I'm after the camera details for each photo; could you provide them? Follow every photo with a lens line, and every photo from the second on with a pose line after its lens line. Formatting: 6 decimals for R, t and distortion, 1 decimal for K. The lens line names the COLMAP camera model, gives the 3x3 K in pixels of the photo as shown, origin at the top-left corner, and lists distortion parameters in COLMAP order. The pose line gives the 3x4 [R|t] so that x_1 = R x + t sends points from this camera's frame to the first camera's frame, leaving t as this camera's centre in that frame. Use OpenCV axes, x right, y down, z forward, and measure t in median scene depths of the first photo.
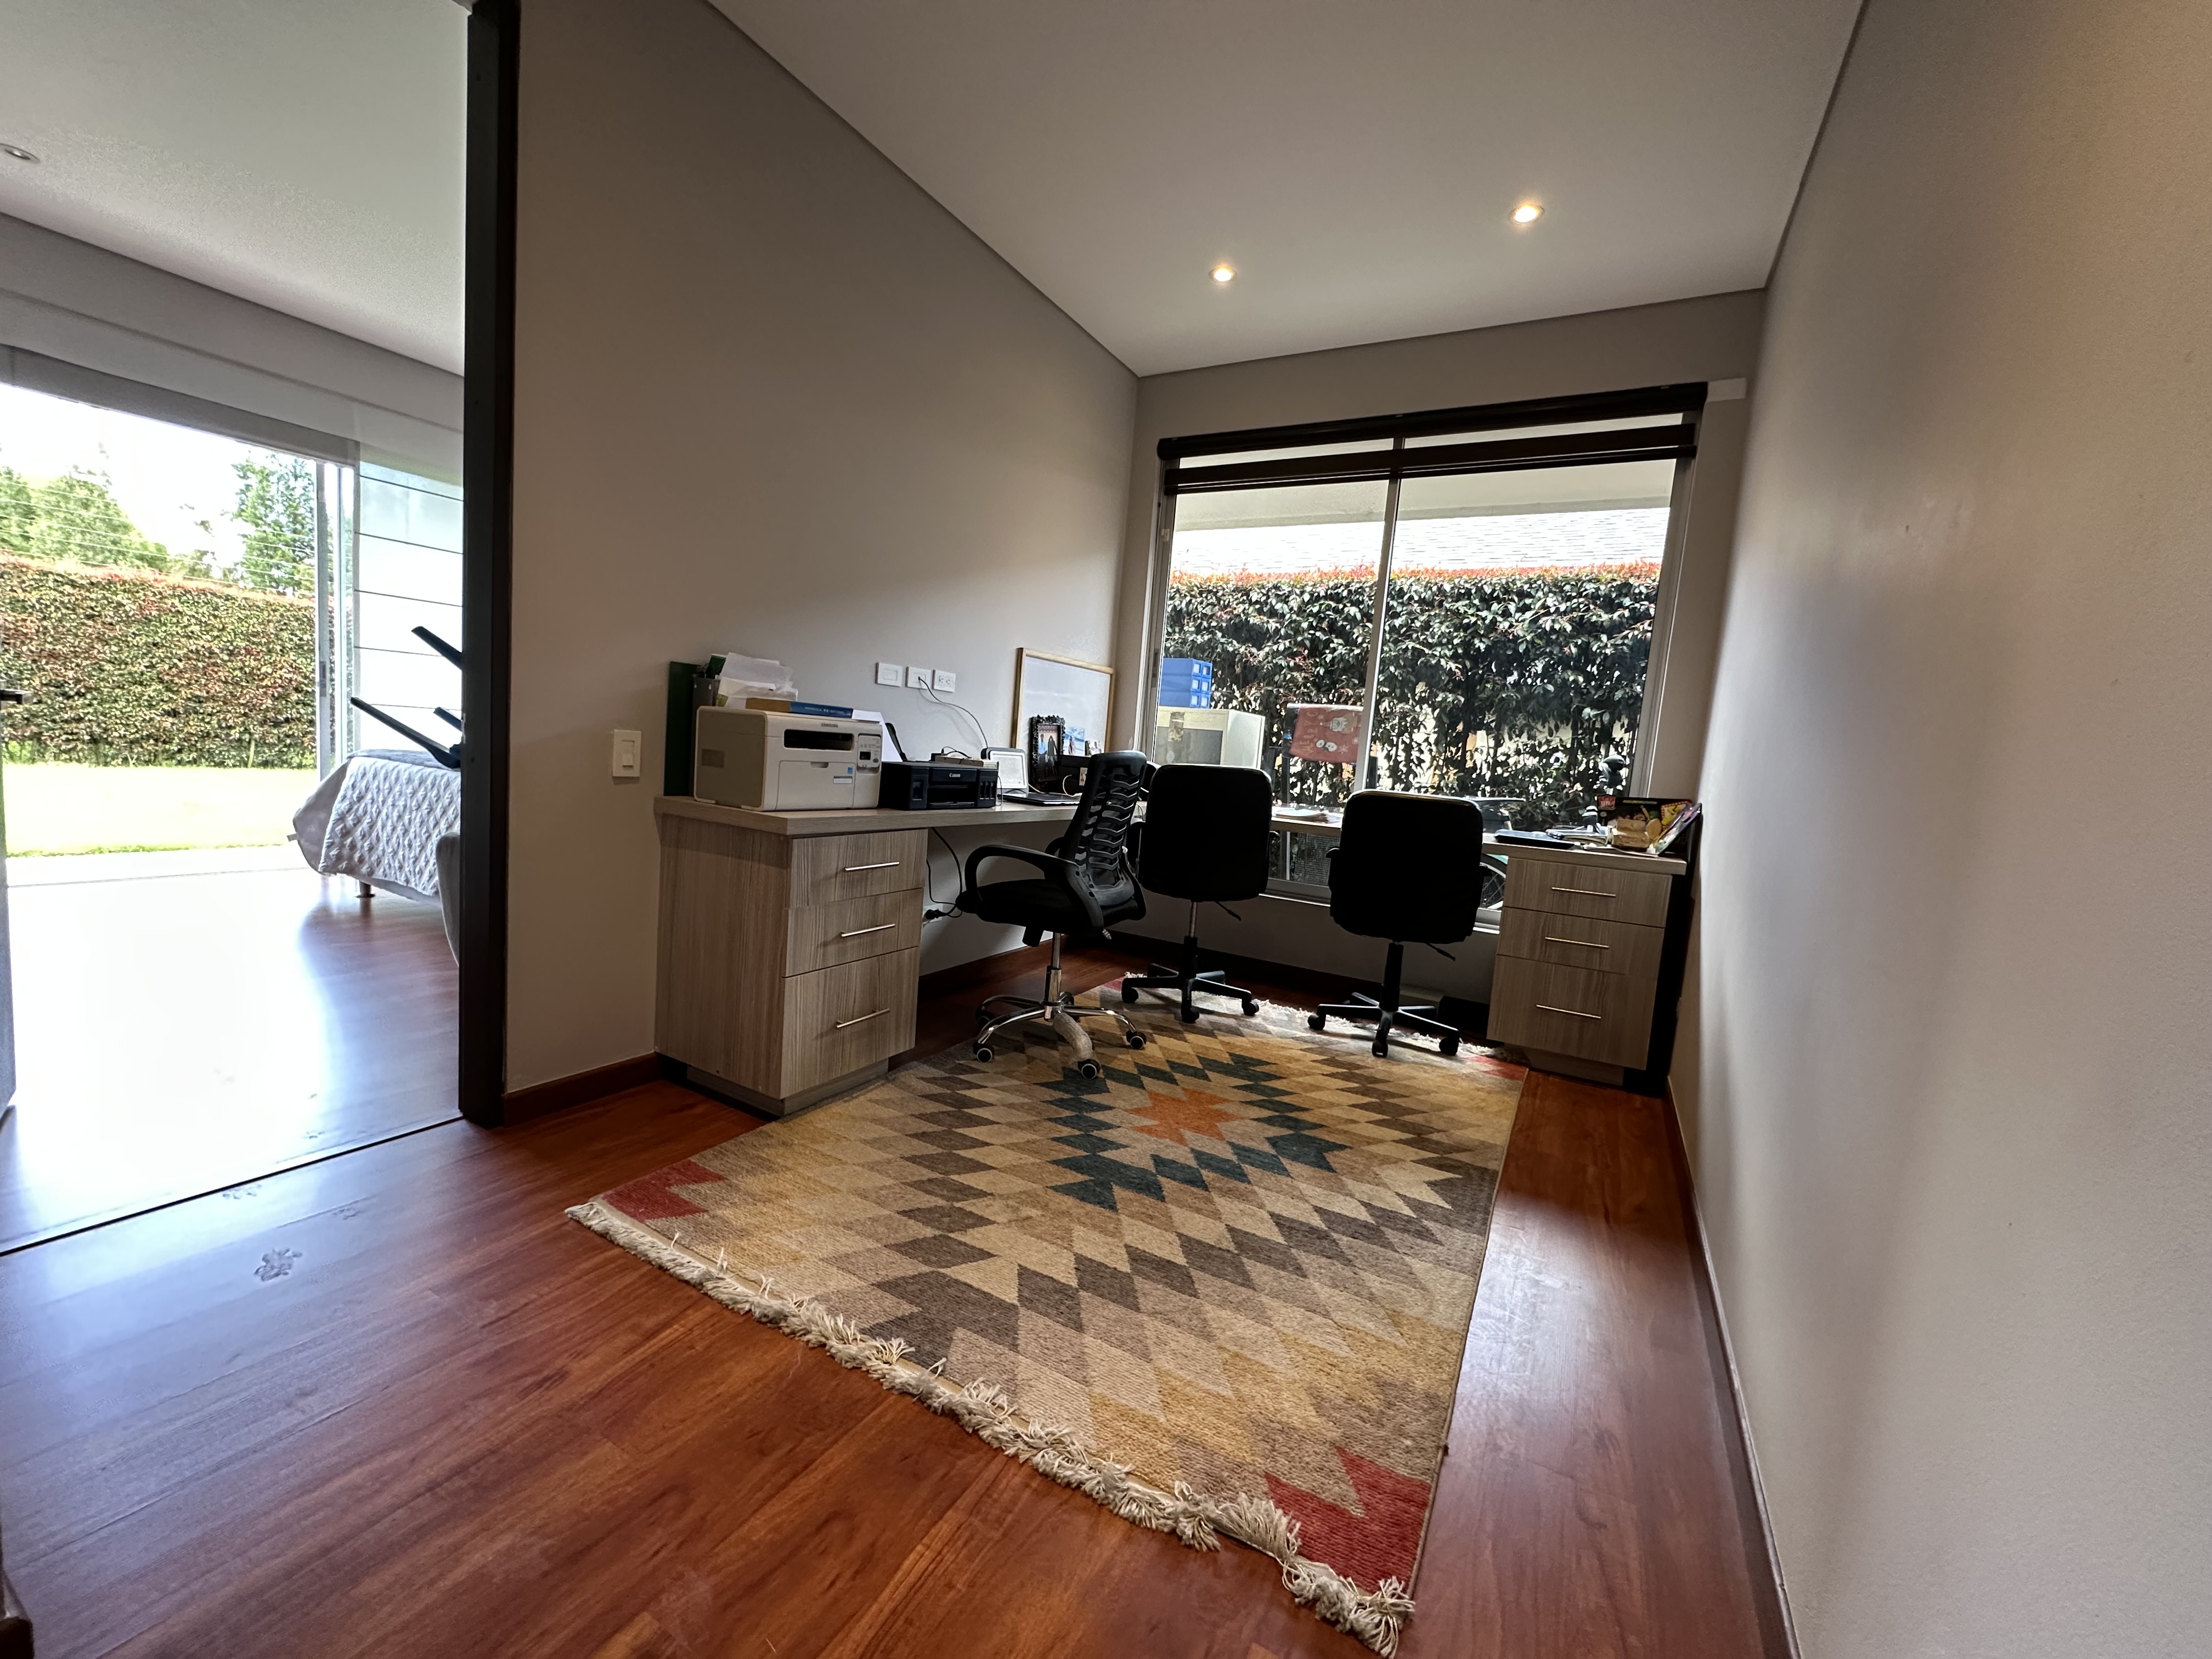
lens RADIAL K [[885.5, 0, 1109.0], [0, 885.5, 835.3], [0, 0, 1]] dist [-0.002091, -0.000079]
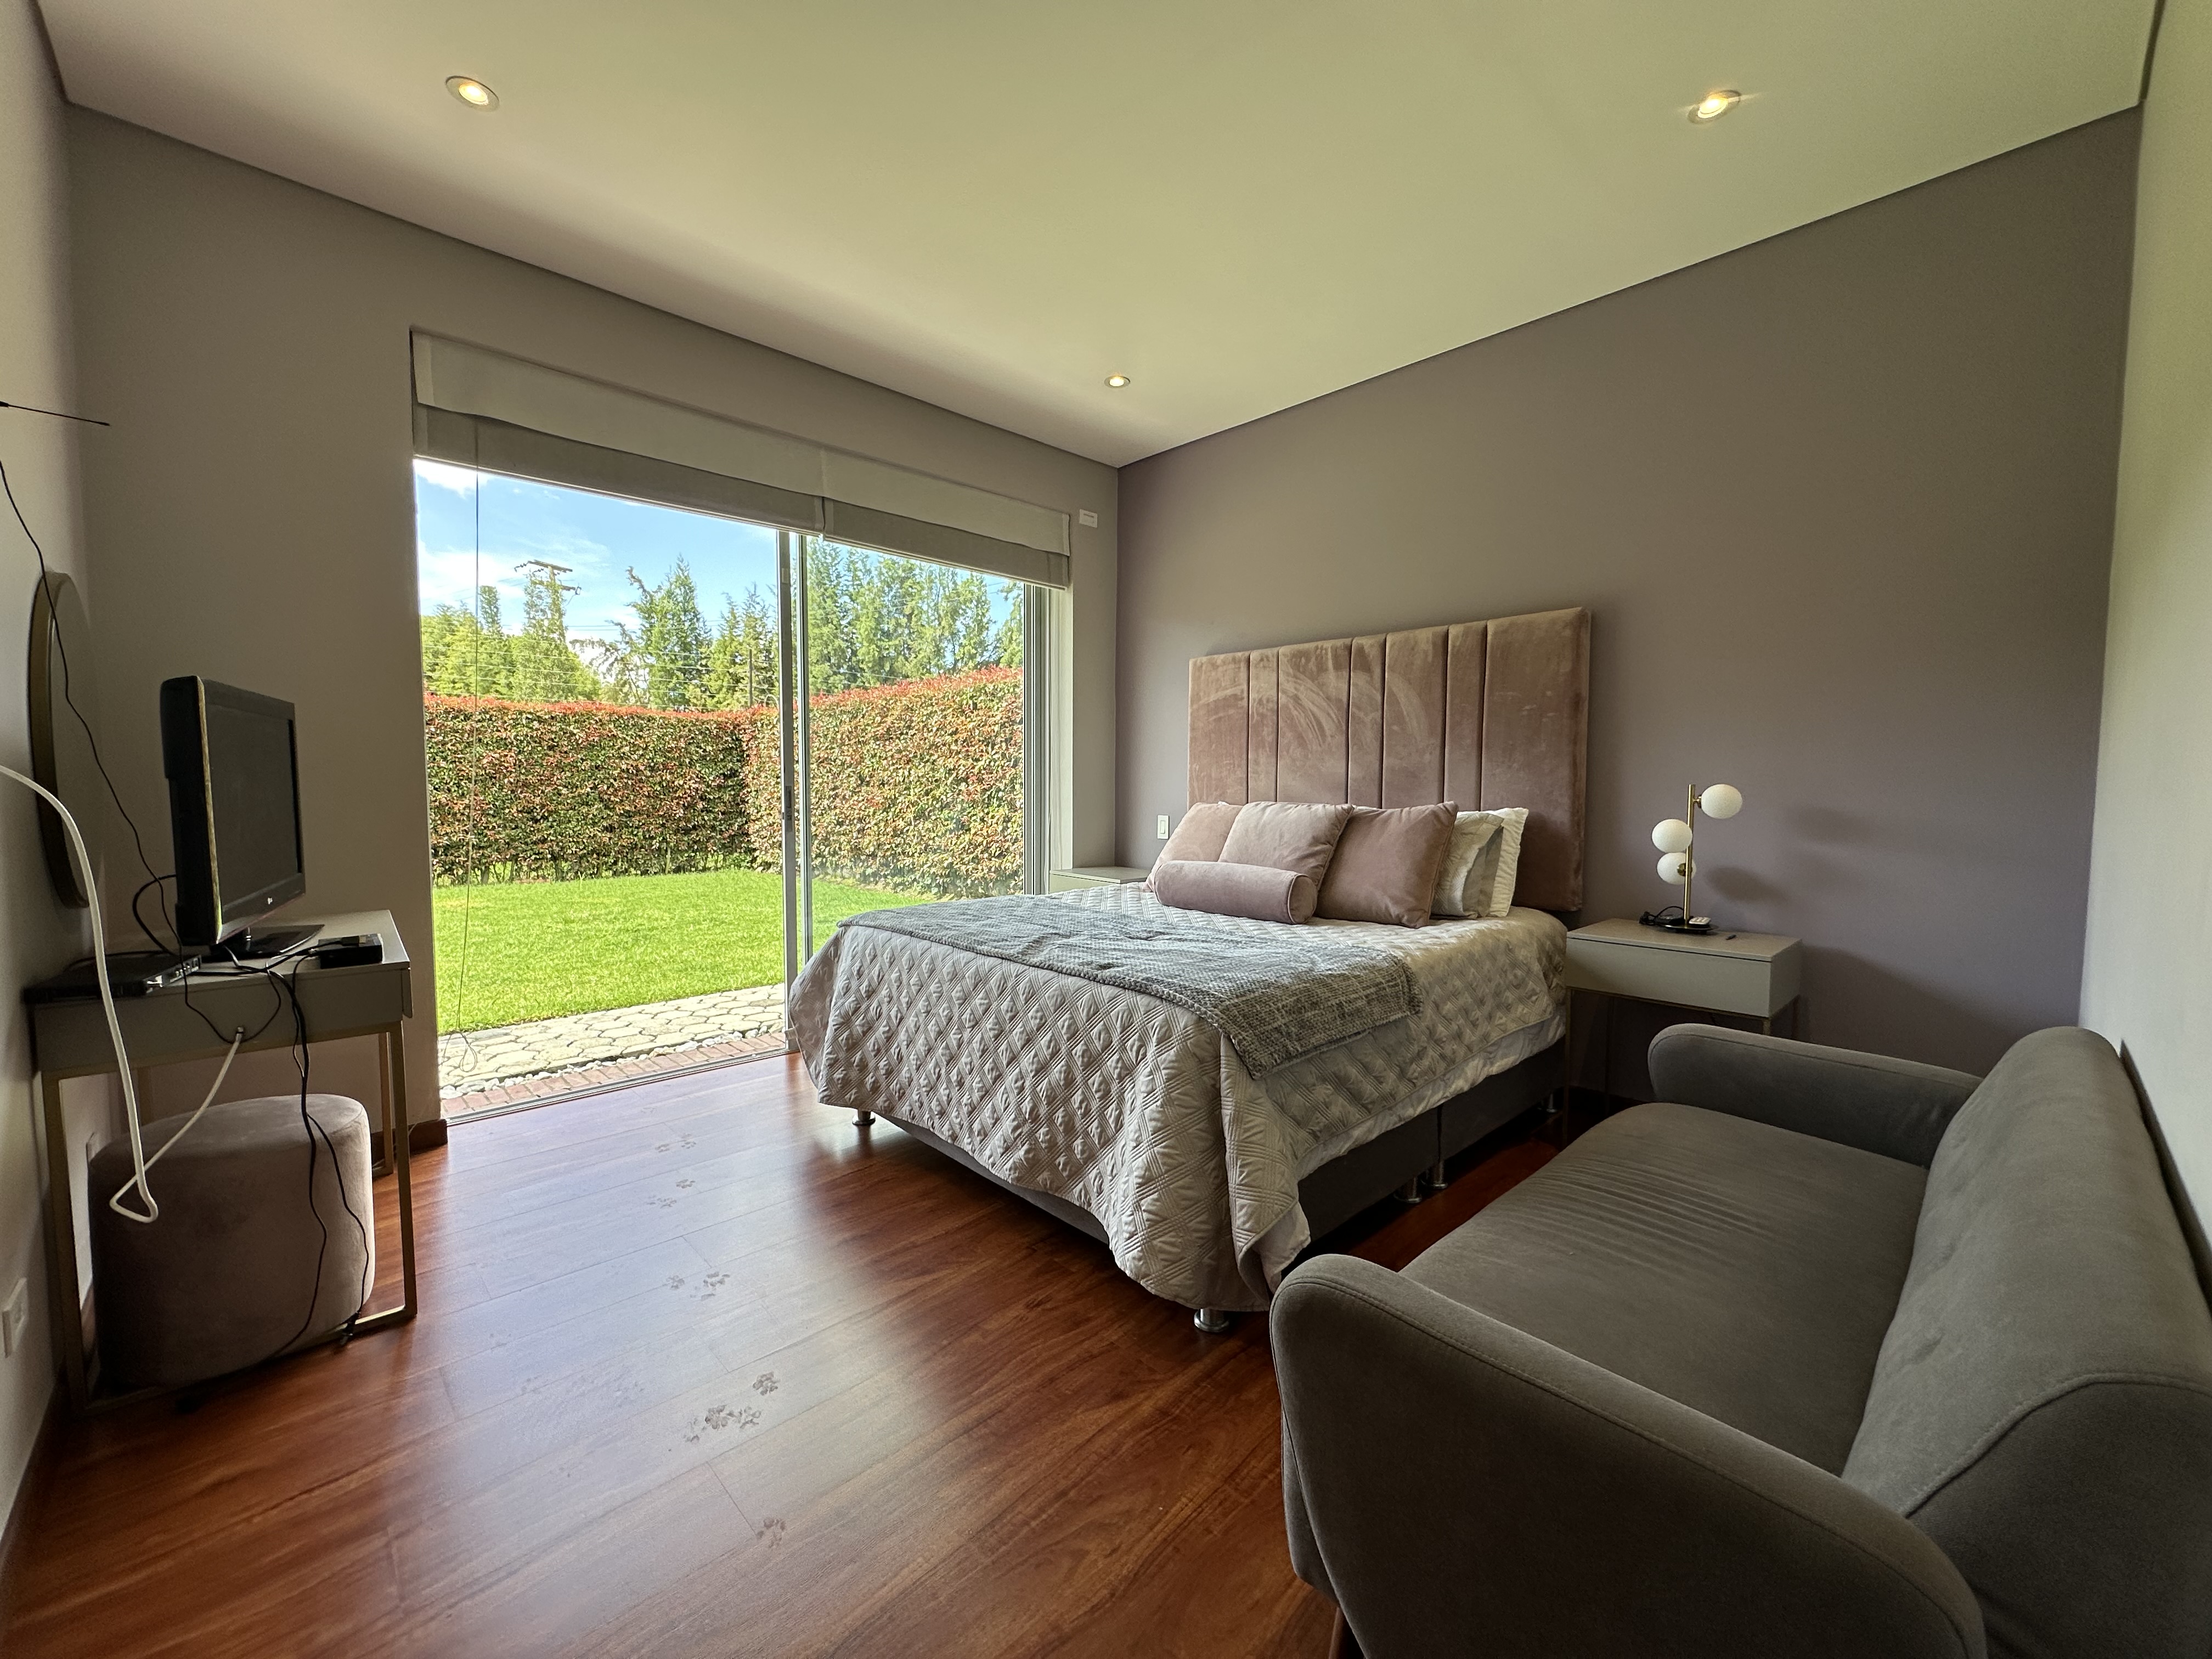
lens RADIAL K [[885.5, 0, 1098.8], [0, 885.5, 833.8], [0, 0, 1]] dist [-0.002091, -0.000079]
pose [[0.953688, -0.058495, -0.295055, -0.175809], [0.041979, 0.997192, -0.062007, -0.041607], [0.297853, 0.046749, 0.953466, 0.149831]]
